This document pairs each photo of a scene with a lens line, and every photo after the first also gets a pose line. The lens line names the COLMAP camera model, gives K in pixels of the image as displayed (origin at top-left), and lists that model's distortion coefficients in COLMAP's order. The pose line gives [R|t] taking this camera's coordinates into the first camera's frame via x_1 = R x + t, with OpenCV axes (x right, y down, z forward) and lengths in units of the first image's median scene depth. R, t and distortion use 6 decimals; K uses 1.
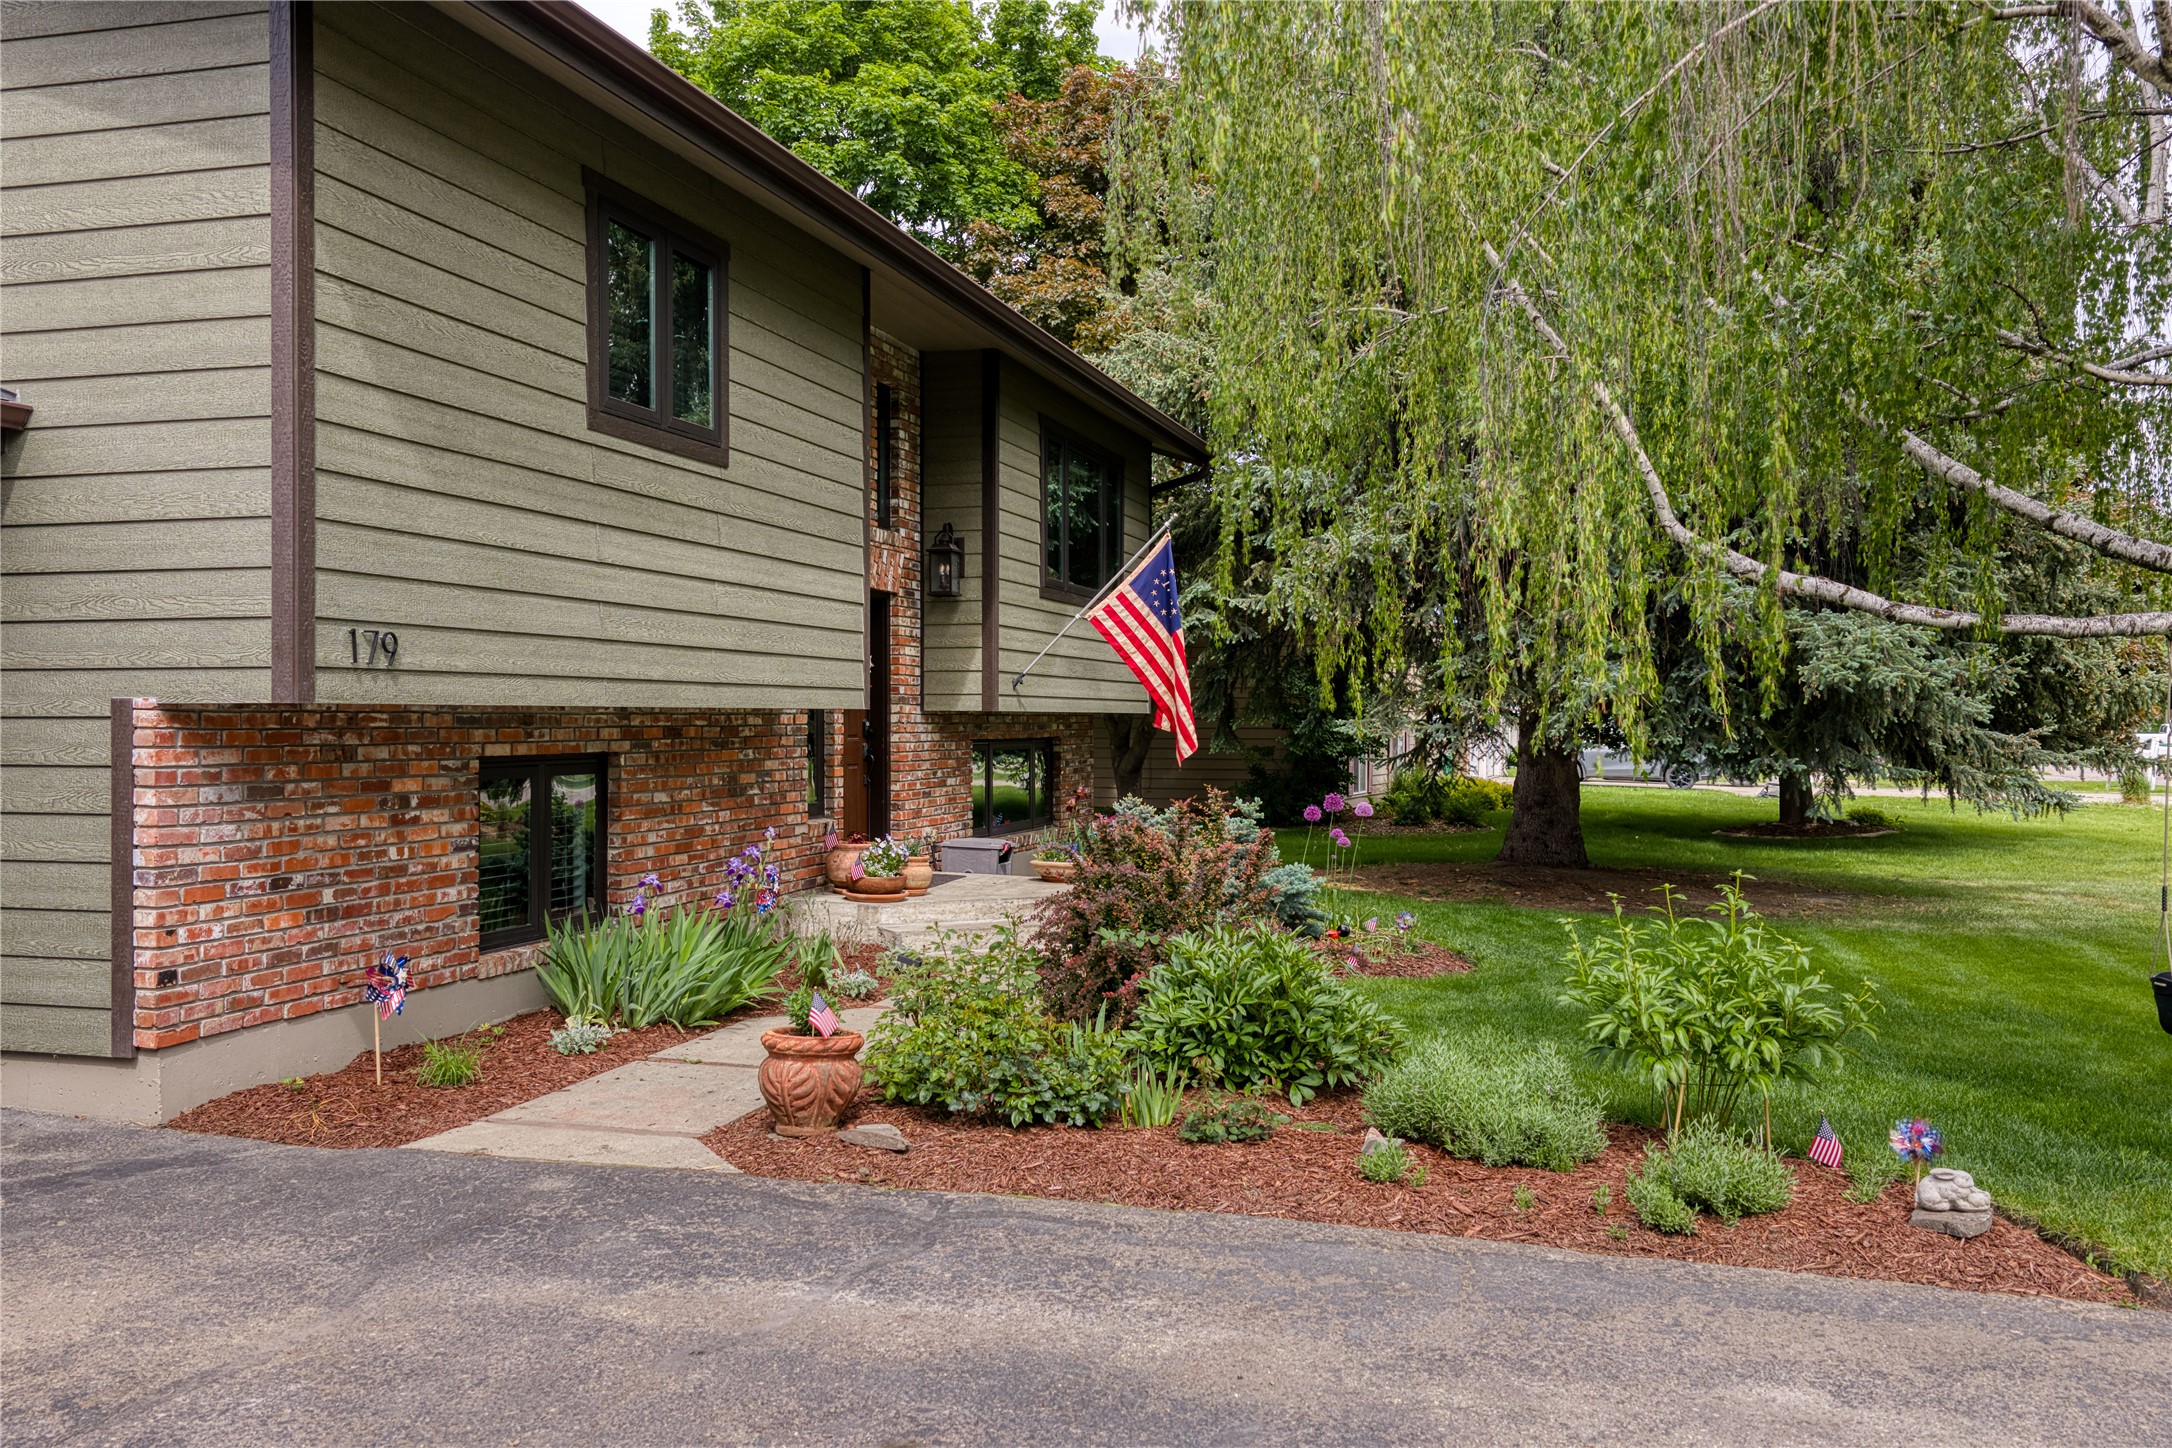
lens RADIAL K [[1774.7, 0, 1107.1], [0, 1774.7, 736.7], [0, 0, 1]] dist [0.025716, -0.038685]
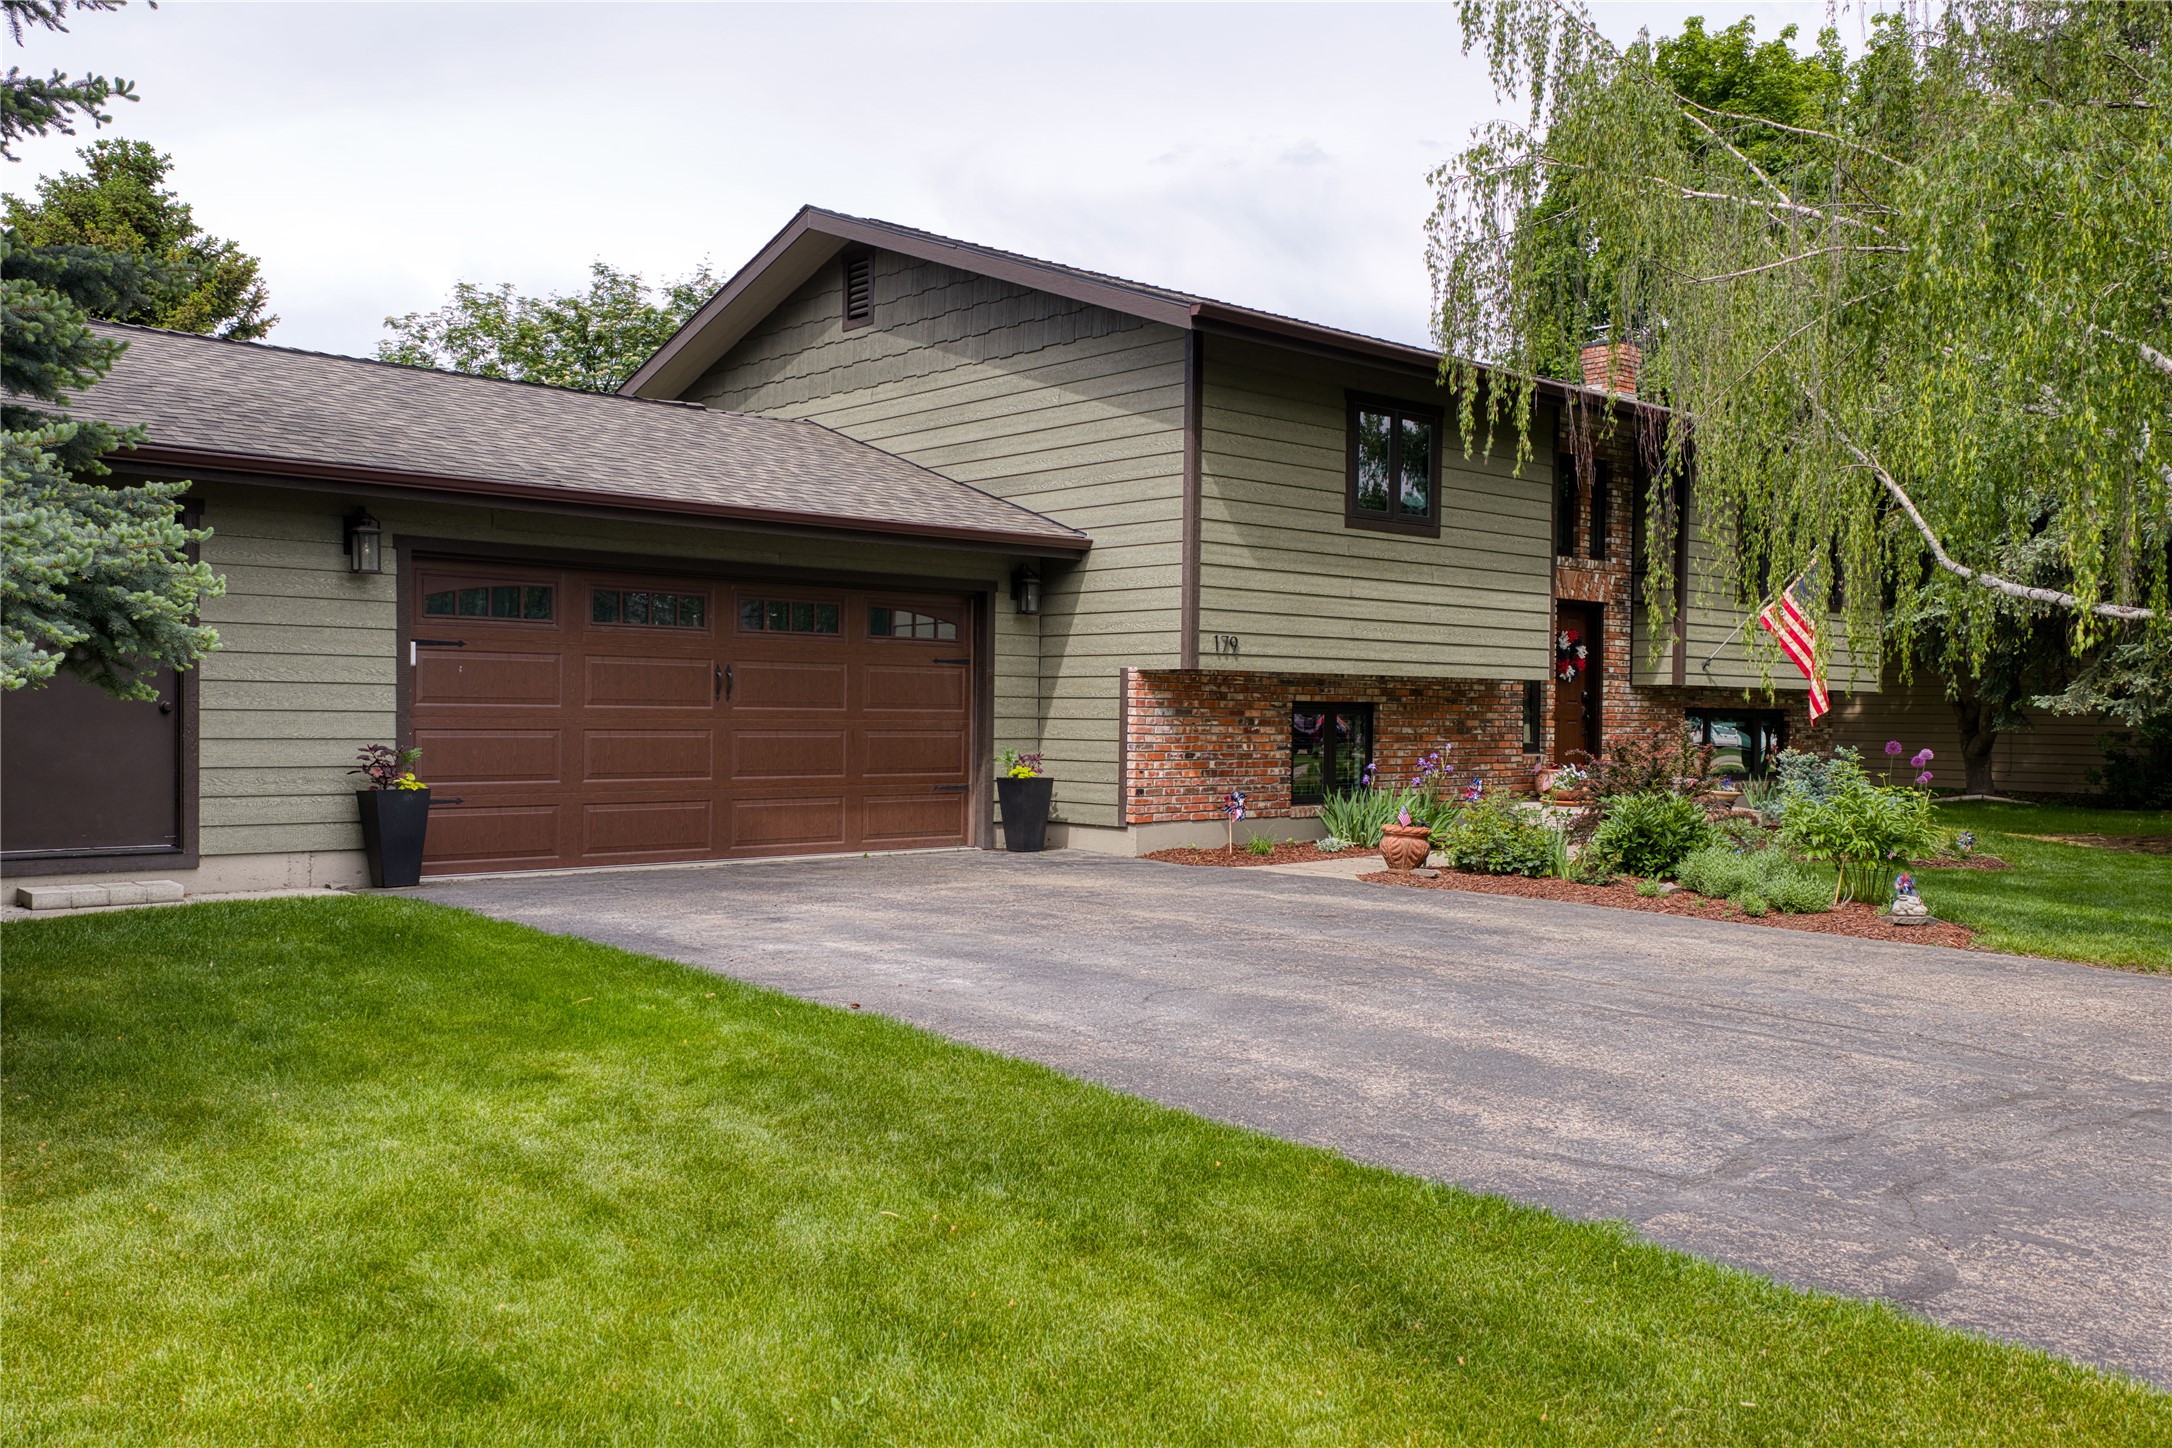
lens RADIAL K [[1774.7, 0, 1070.2], [0, 1774.7, 761.2], [0, 0, 1]] dist [0.025716, -0.038685]
pose [[0.841711, 0.022737, -0.539450, 0.509280], [-0.015103, 0.999713, 0.018571, 0.047277], [0.539718, -0.007484, 0.841813, -0.783441]]
